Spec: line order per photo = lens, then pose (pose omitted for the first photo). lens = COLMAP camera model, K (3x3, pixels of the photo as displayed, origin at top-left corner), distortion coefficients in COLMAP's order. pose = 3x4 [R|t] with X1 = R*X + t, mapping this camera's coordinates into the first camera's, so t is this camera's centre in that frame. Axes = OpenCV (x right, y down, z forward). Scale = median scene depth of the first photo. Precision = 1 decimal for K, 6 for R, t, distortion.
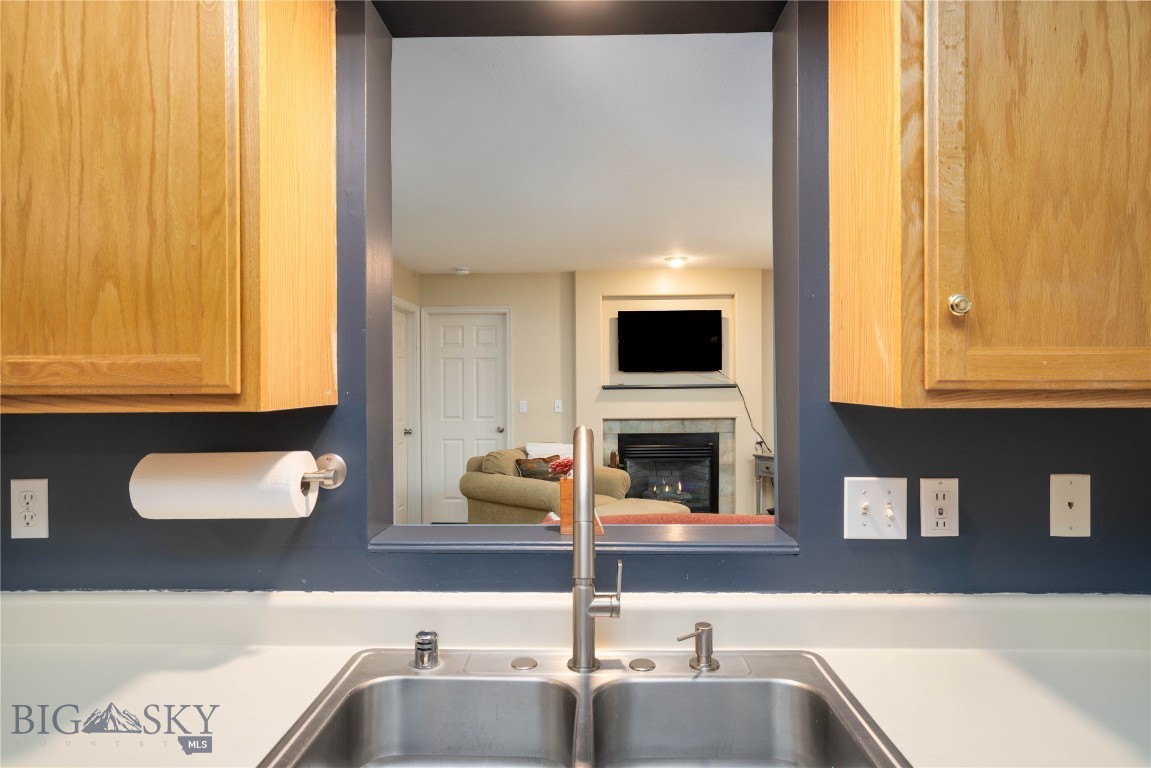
lens RADIAL K [[669.2, 0, 575.5], [0, 669.2, 384.0], [0, 0, 1]] dist [0.000435, 0.000900]
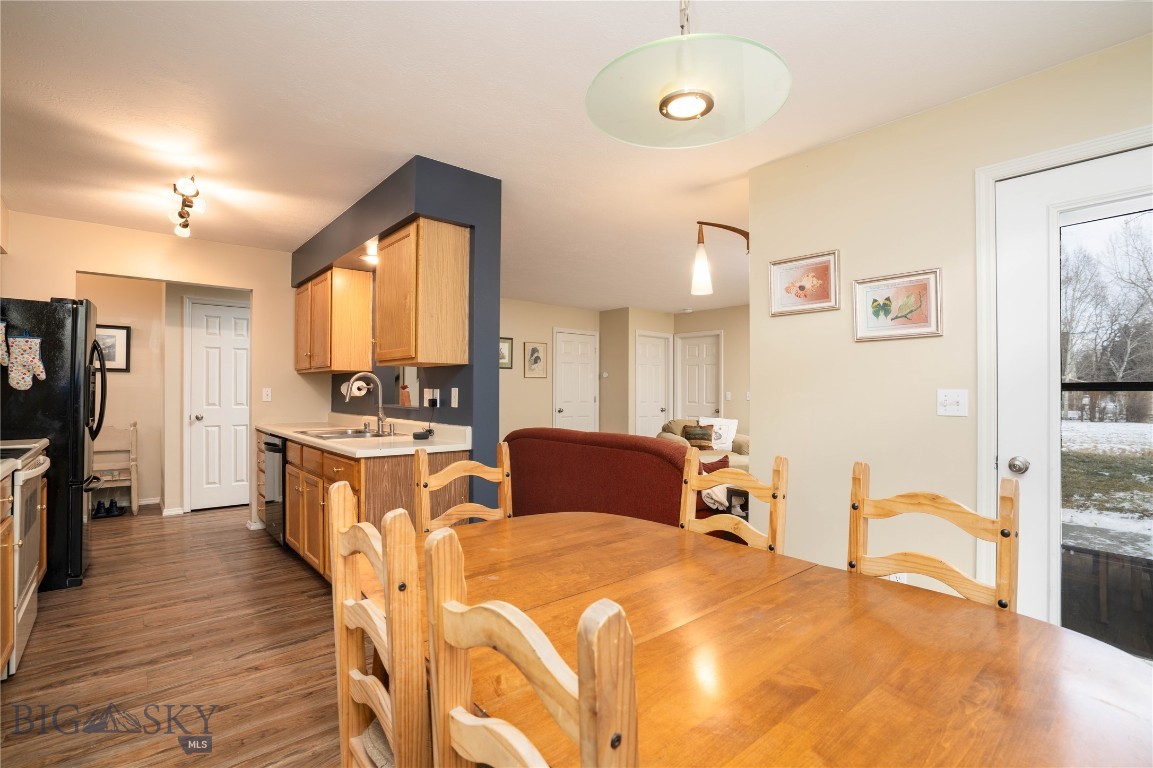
lens RADIAL K [[533.9, 0, 576.0], [0, 533.9, 390.6], [0, 0, 1]] dist [-0.050439, 0.014373]
pose [[0.679381, 0.003490, -0.733777, 3.003158], [-0.008984, 0.999953, -0.003562, 0.151651], [0.733731, 0.009012, 0.679381, -0.314873]]
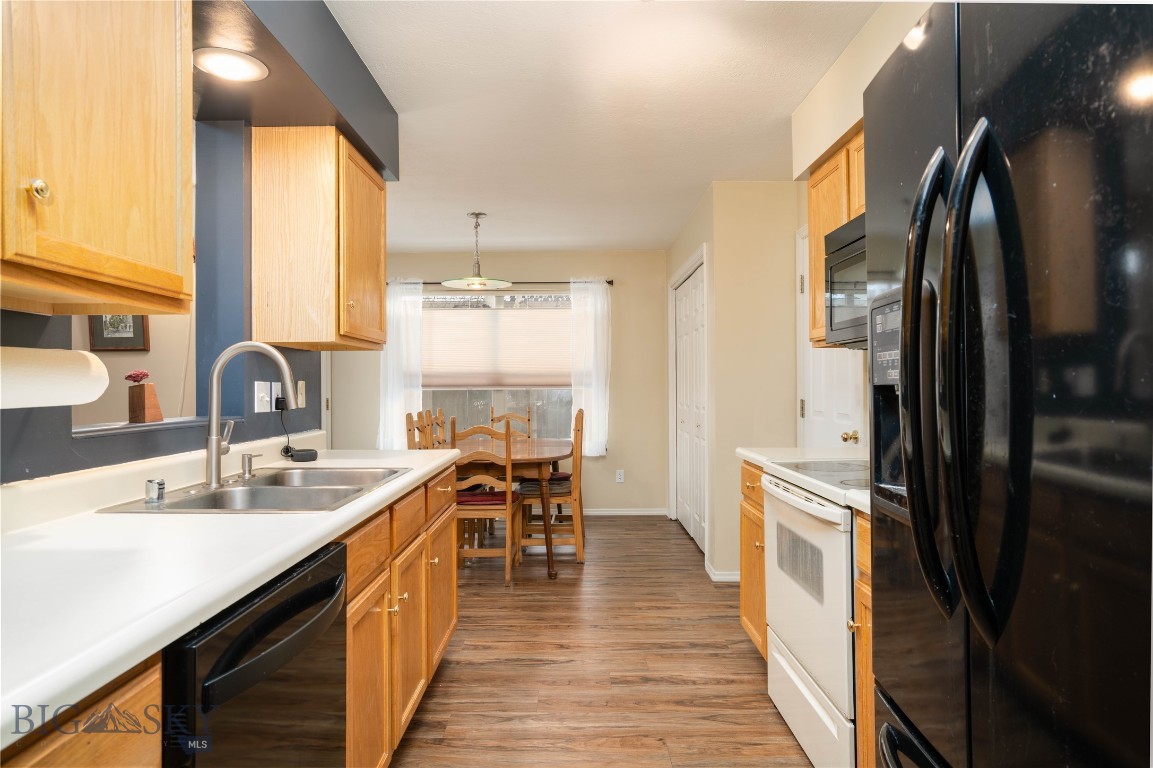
lens RADIAL K [[670.3, 0, 576.5], [0, 670.3, 384.0], [0, 0, 1]] dist [0.000435, 0.000900]
pose [[-0.031756, 0.007151, 0.999470, -1.591326], [0.006271, 0.999956, -0.006955, 0.168998], [-0.999476, 0.006047, -0.031799, 0.126676]]
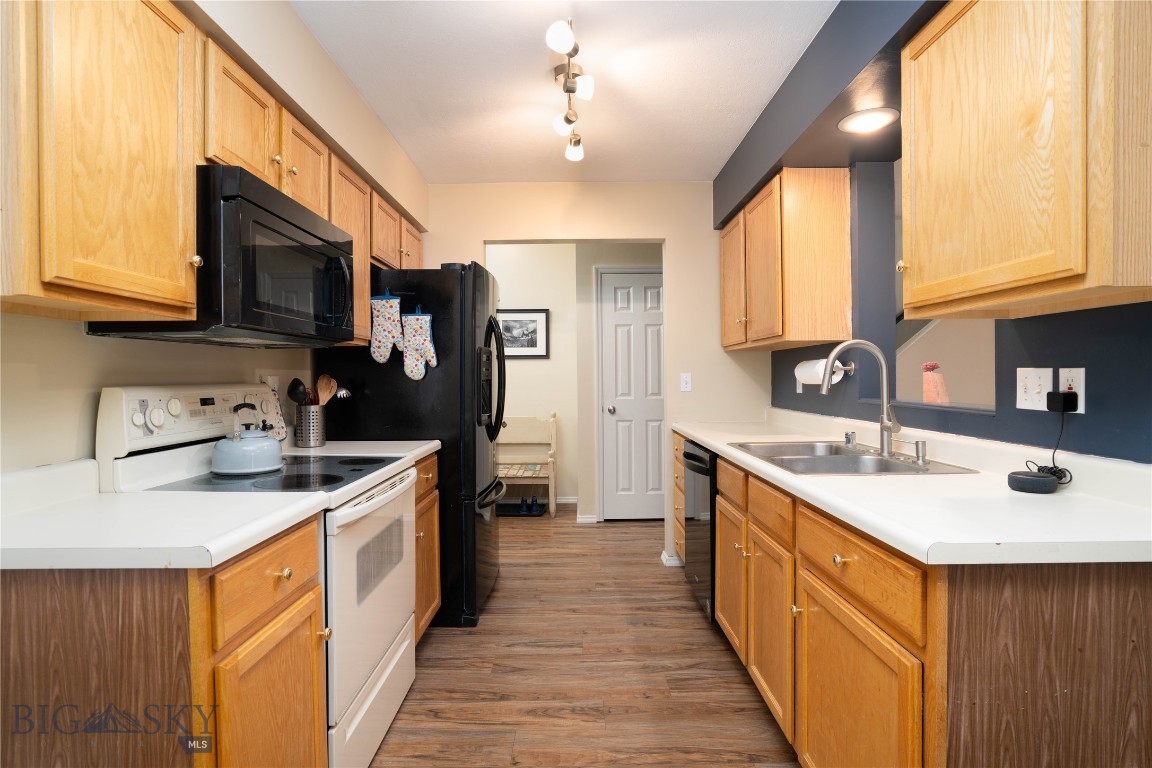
lens RADIAL K [[566.8, 0, 576.0], [0, 566.8, 384.0], [0, 0, 1]] dist [-0.000527, -0.000035]
pose [[0.032731, 0.012640, -0.999384, 1.660606], [0.004517, 0.999908, 0.012795, 0.155867], [0.999454, -0.004933, 0.032671, -0.043961]]
